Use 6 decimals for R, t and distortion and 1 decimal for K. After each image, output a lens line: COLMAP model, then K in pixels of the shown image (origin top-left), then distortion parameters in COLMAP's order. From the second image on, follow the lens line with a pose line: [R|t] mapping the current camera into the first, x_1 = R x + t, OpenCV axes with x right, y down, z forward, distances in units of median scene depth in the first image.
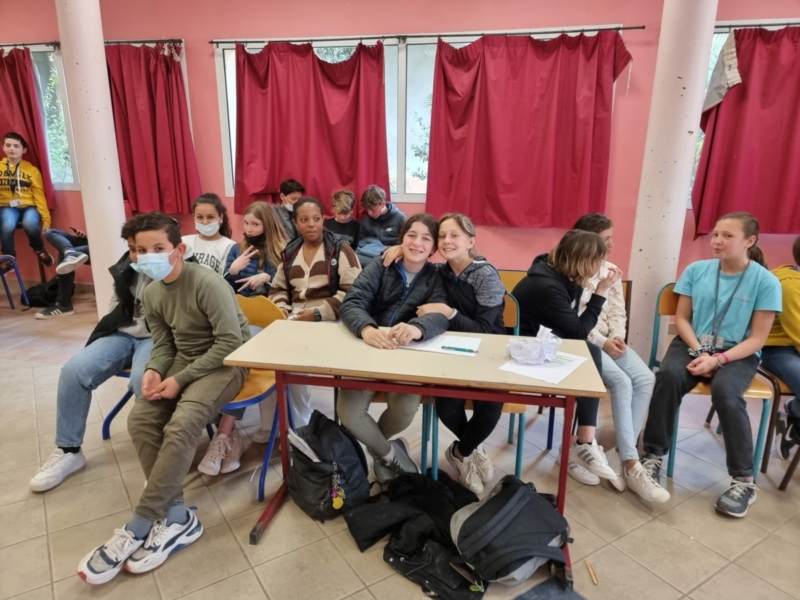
lens RADIAL K [[539.8, 0, 400.1], [0, 539.8, 300.5], [0, 0, 1]] dist [0.075883, -0.053237]
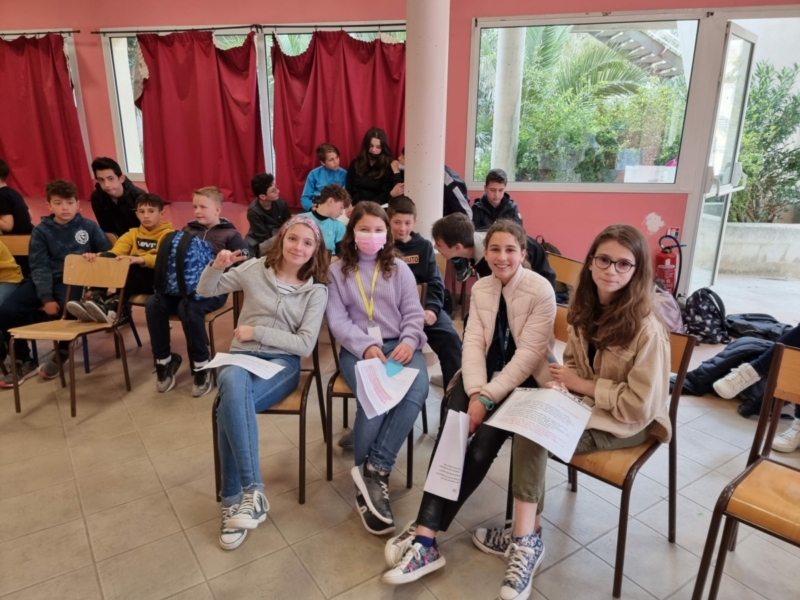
lens RADIAL K [[539.8, 0, 402.2], [0, 539.8, 297.5], [0, 0, 1]] dist [0.075883, -0.053237]
pose [[0.999922, -0.009005, 0.008710, 1.124870], [0.008846, 0.999796, 0.018140, 0.077734], [-0.008872, -0.018062, 0.999798, -0.239472]]
